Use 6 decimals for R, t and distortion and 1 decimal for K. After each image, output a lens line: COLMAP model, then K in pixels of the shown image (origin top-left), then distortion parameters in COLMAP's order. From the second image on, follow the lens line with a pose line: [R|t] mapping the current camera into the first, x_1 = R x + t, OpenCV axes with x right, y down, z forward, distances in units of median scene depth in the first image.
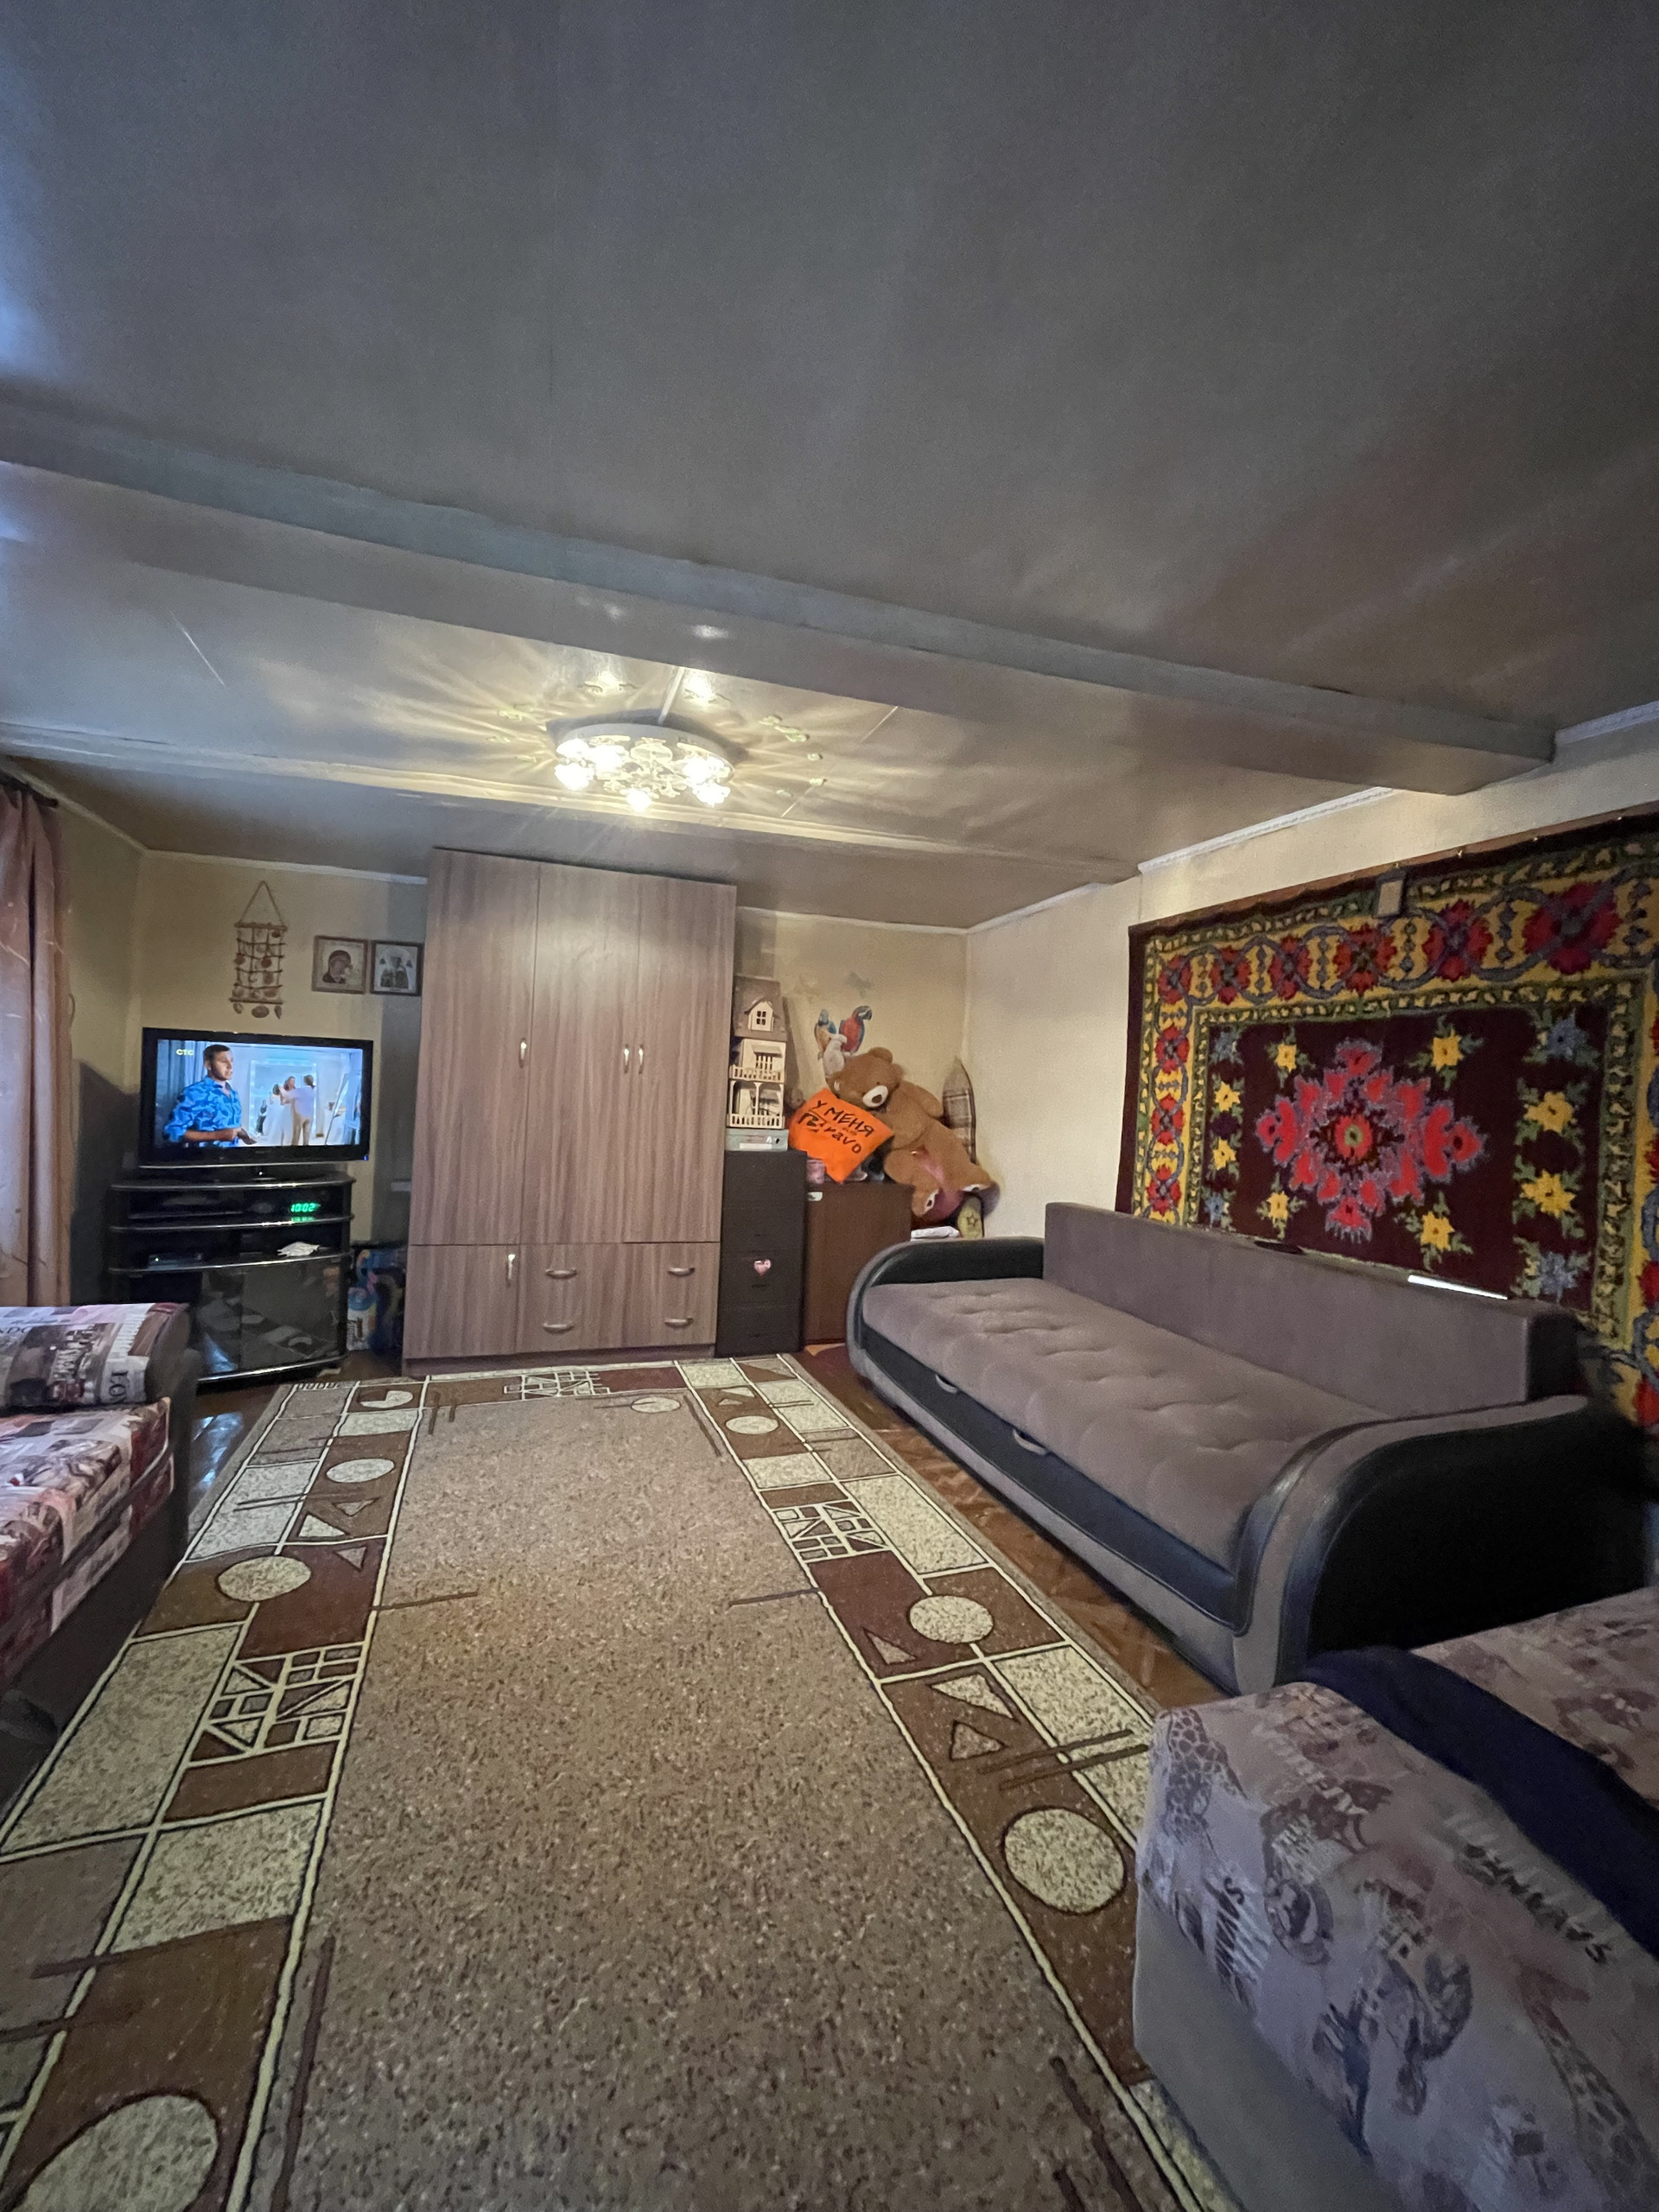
lens RADIAL K [[912.8, 0, 832.1], [0, 912.8, 1088.6], [0, 0, 1]] dist [-0.001314, -0.001041]
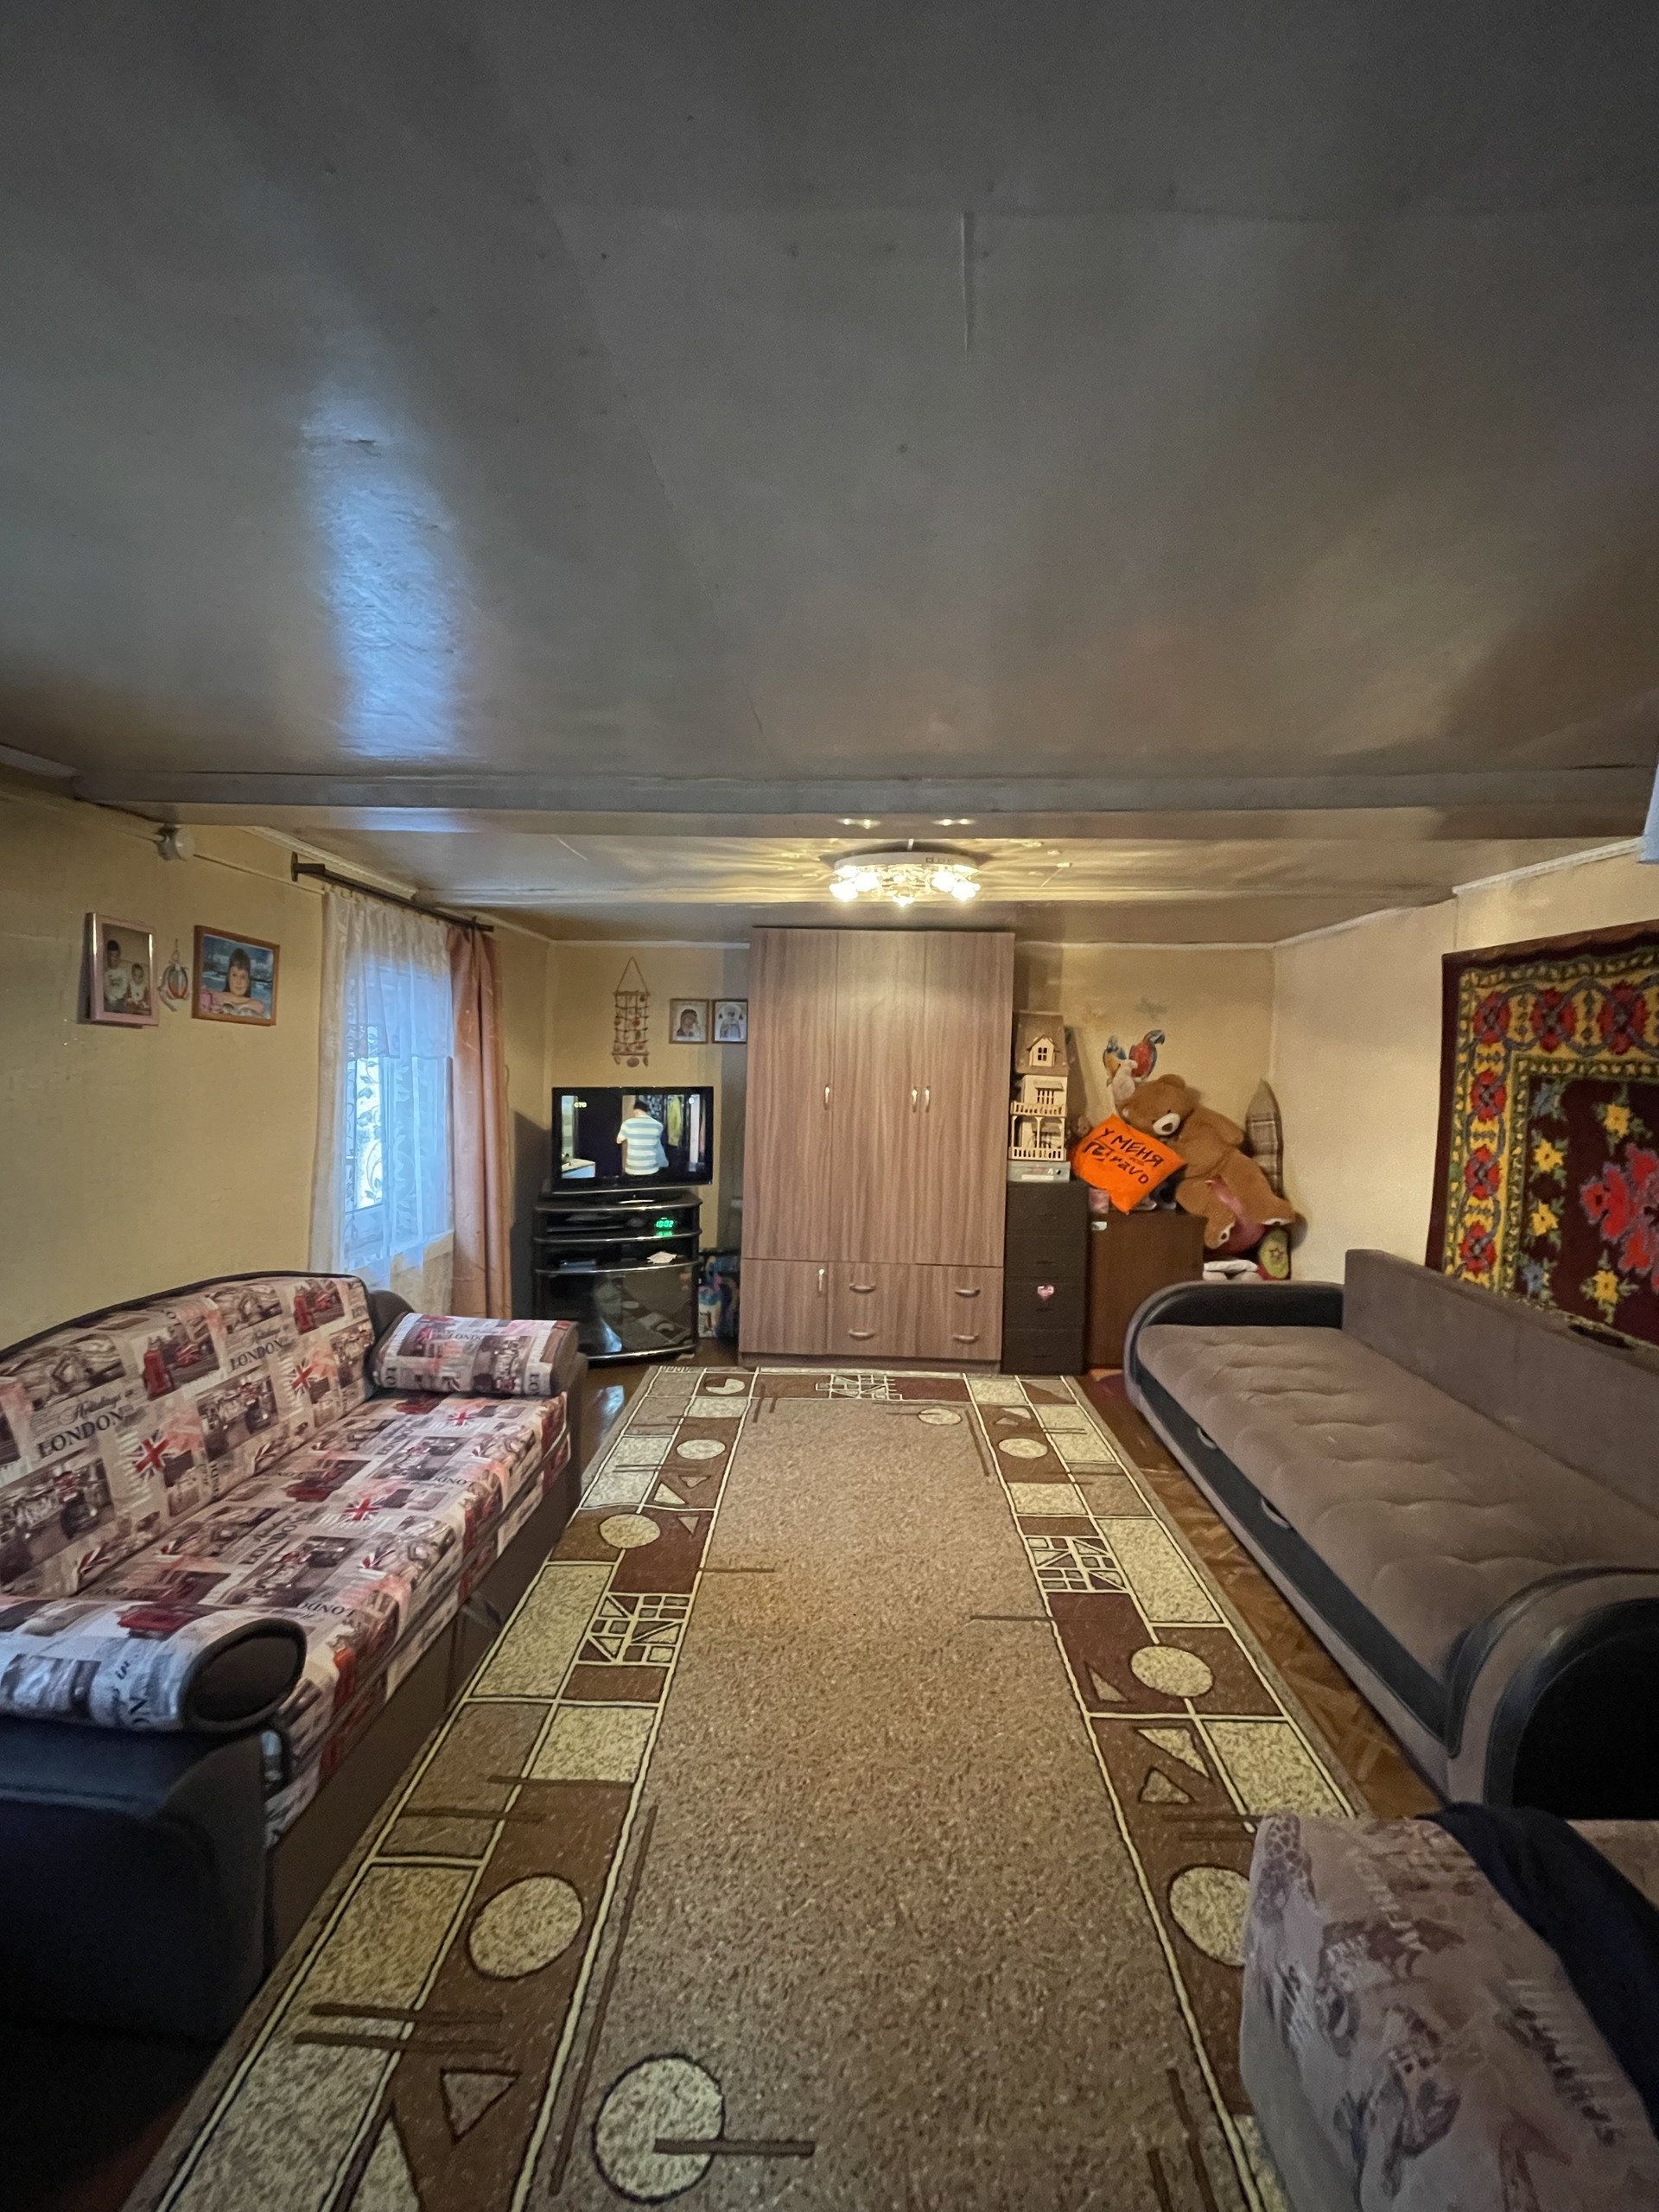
lens RADIAL K [[912.8, 0, 833.2], [0, 912.8, 1087.6], [0, 0, 1]] dist [-0.001314, -0.001041]
pose [[0.933282, -0.010089, -0.359004, 0.131011], [0.021270, 0.999403, 0.027209, -0.129906], [0.358515, -0.033030, 0.932939, -0.113475]]
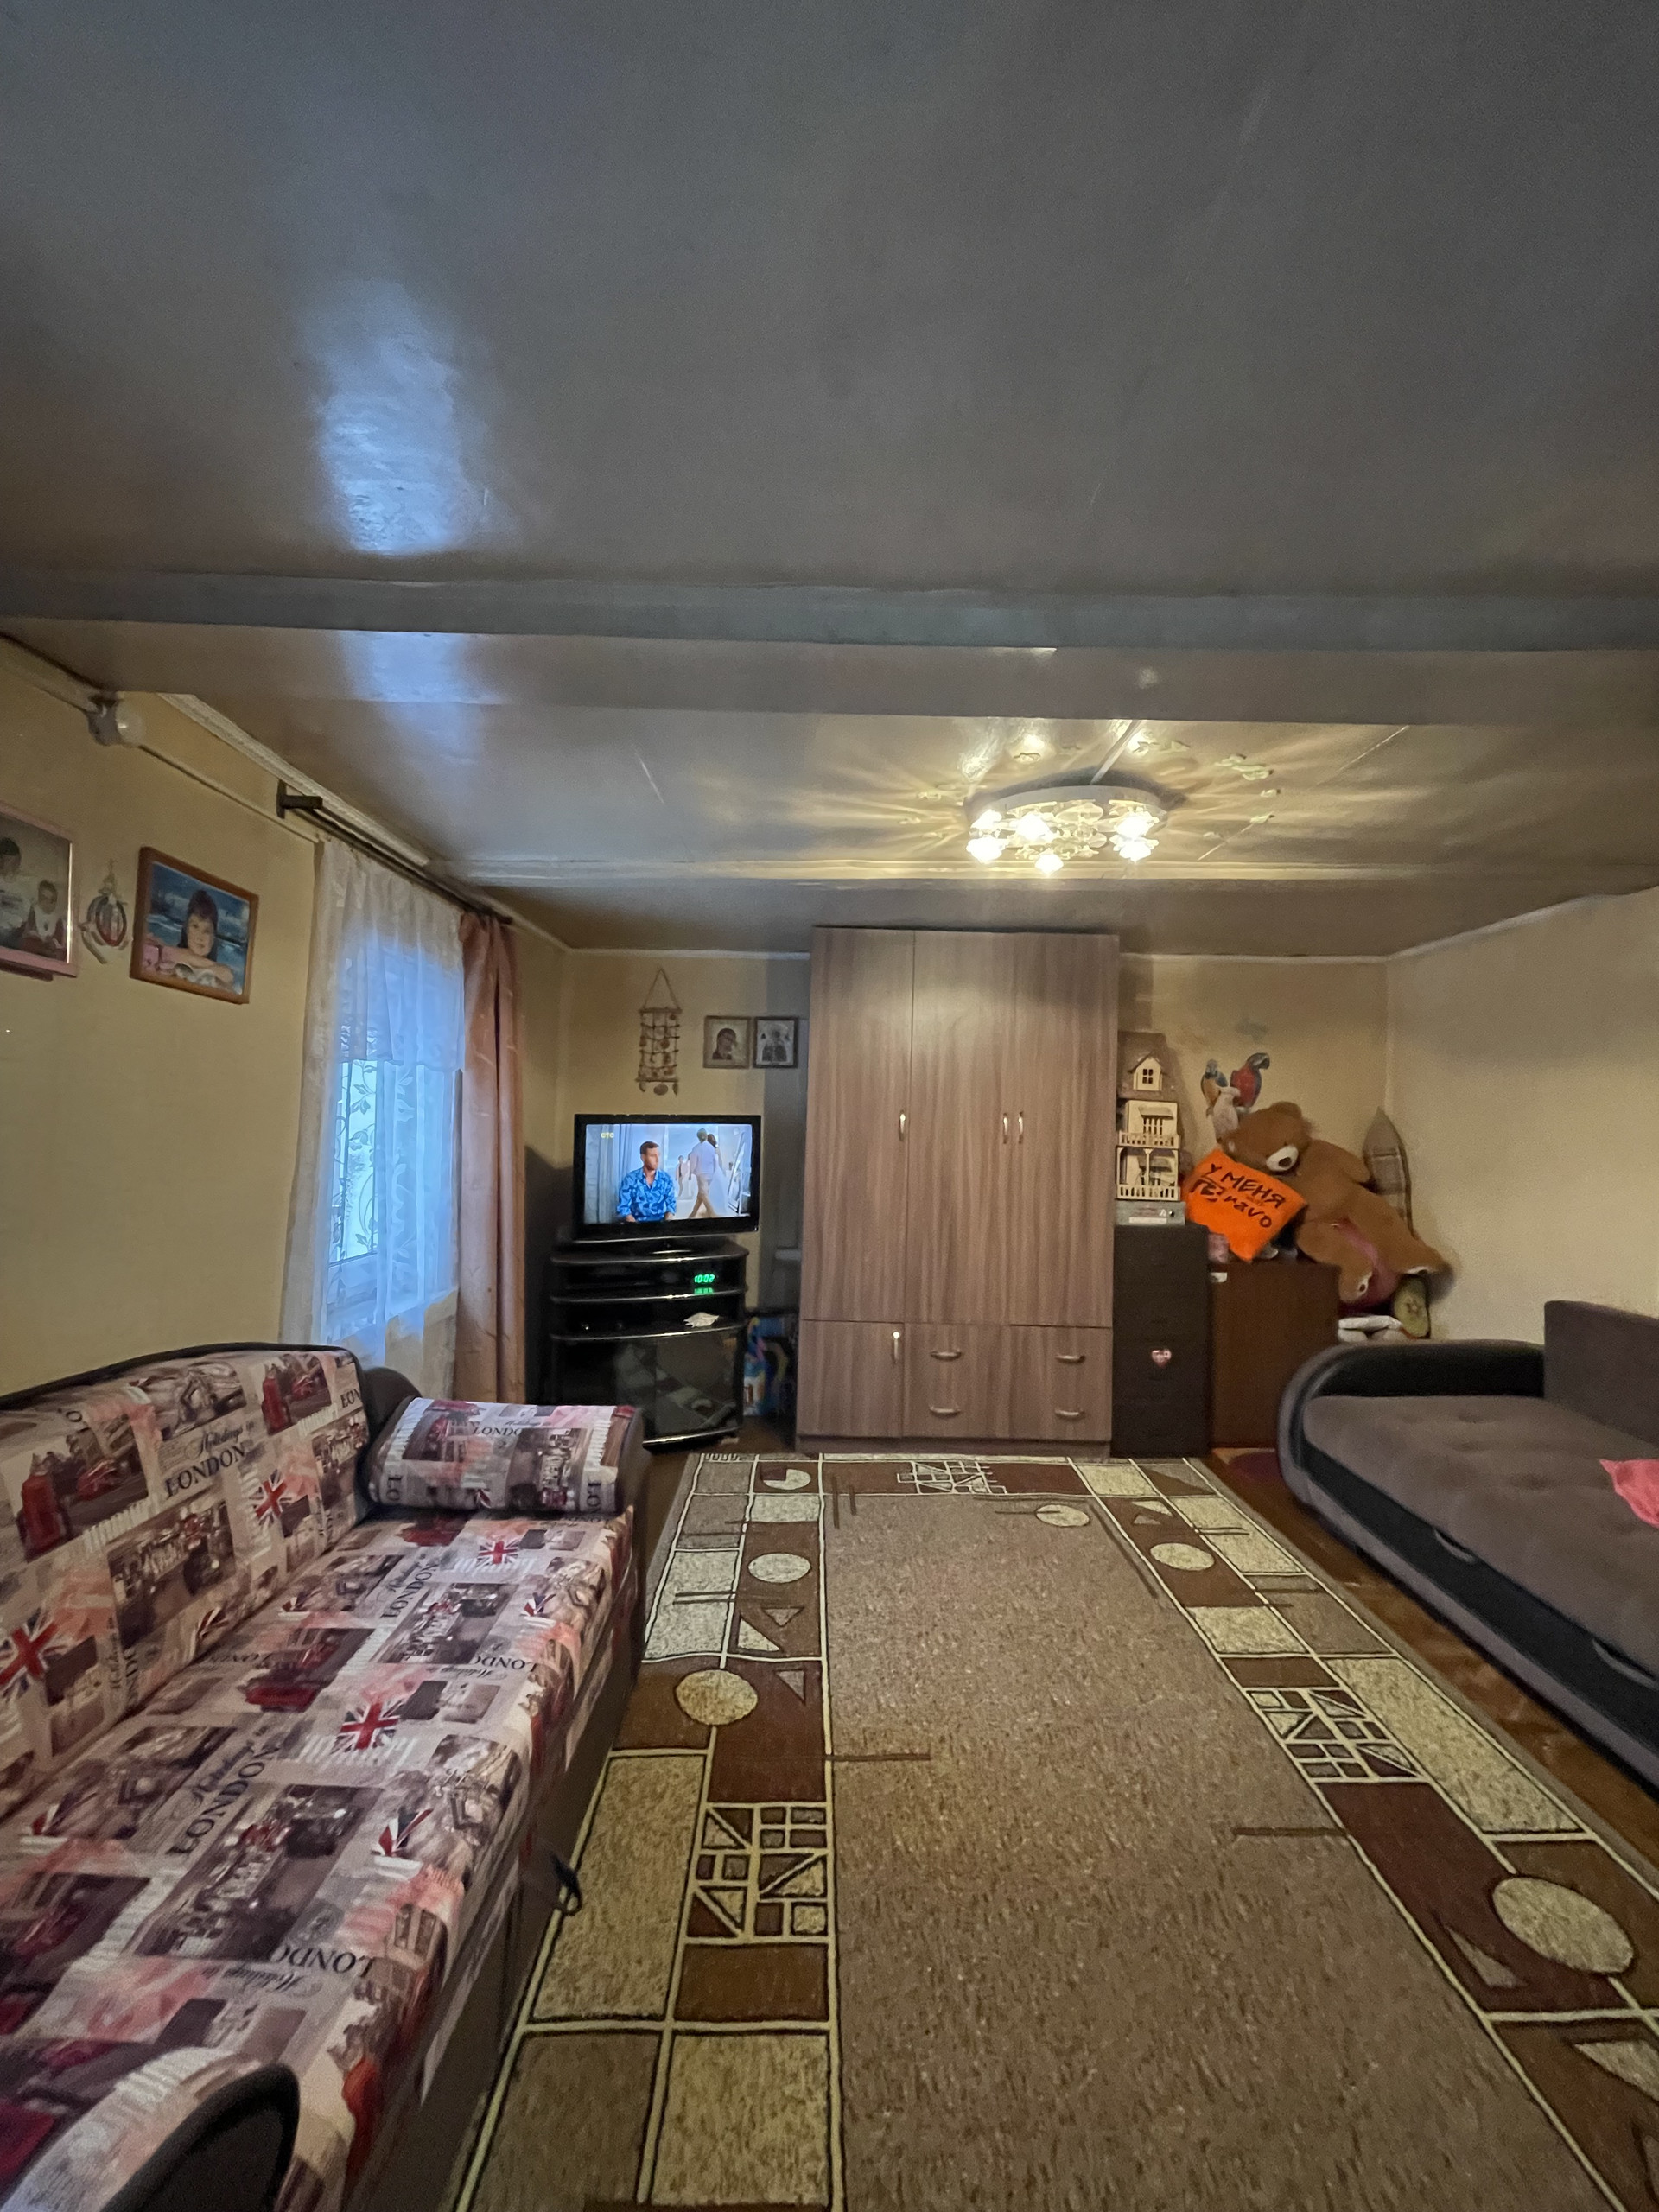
lens RADIAL K [[912.8, 0, 835.2], [0, 912.8, 1089.5], [0, 0, 1]] dist [-0.001314, -0.001041]
pose [[0.946956, -0.031509, -0.319816, -0.147485], [0.021879, 0.999194, -0.033661, -0.073154], [0.320618, 0.024879, 0.946882, 0.081472]]
